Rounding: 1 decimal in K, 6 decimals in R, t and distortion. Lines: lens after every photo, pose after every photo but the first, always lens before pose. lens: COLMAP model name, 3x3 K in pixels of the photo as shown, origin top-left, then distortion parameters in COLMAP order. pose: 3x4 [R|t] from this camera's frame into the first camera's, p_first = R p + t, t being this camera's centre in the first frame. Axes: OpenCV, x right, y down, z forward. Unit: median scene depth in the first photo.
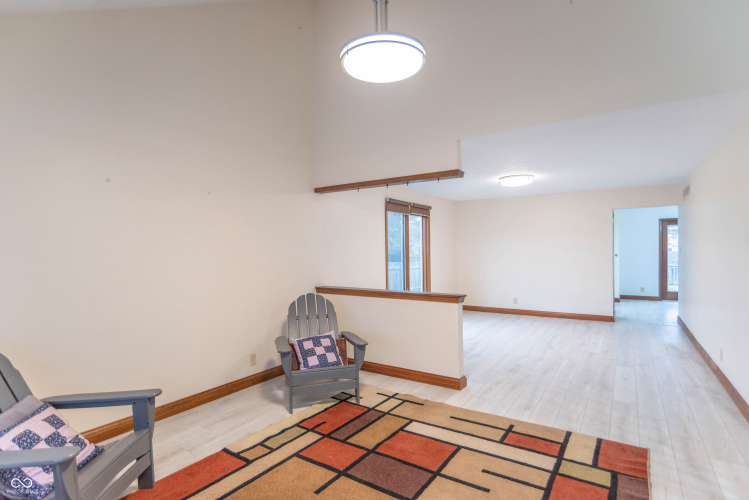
lens RADIAL K [[384.0, 0, 375.5], [0, 384.0, 247.7], [0, 0, 1]] dist [-0.007072, 0.001045]
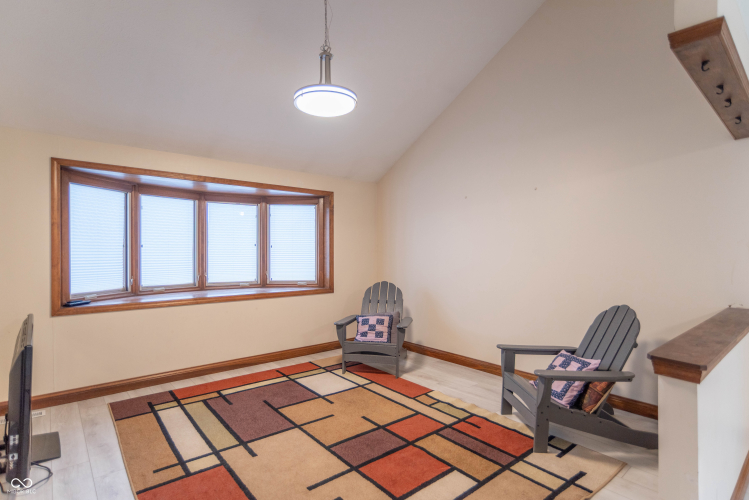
lens RADIAL K [[384.0, 0, 376.7], [0, 384.0, 248.2], [0, 0, 1]] dist [-0.007072, 0.001045]
pose [[-0.274407, 0.008608, -0.961575, 0.644296], [0.007992, 0.999946, 0.006671, 0.003538], [0.961581, -0.005854, -0.274461, 0.779610]]
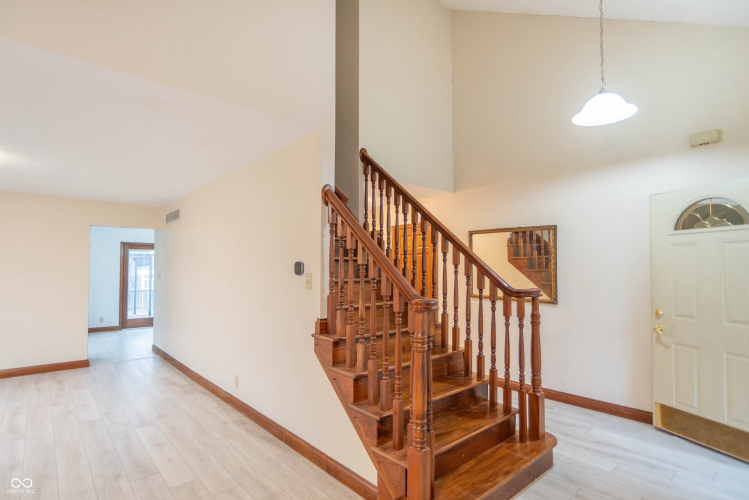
lens RADIAL K [[384.0, 0, 366.3], [0, 384.0, 268.1], [0, 0, 1]] dist [-0.007072, 0.001045]
pose [[0.271234, 0.015364, 0.962391, 0.012458], [-0.010055, 0.999863, -0.013129, -0.012300], [-0.962461, -0.006116, 0.271352, 0.383996]]
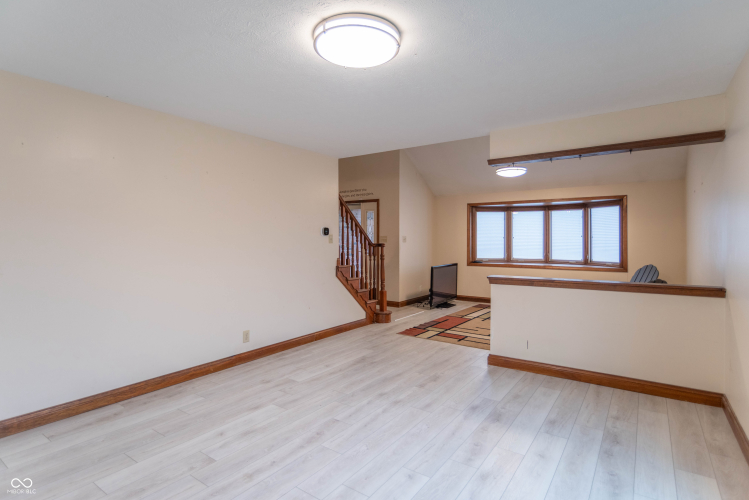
lens RADIAL K [[384.0, 0, 376.2], [0, 384.0, 247.1], [0, 0, 1]] dist [-0.007072, 0.001045]
pose [[-0.999688, 0.010404, 0.022721, 0.501935], [0.010589, 0.999912, 0.008023, 0.024912], [-0.022635, 0.008261, -0.999710, 2.004546]]
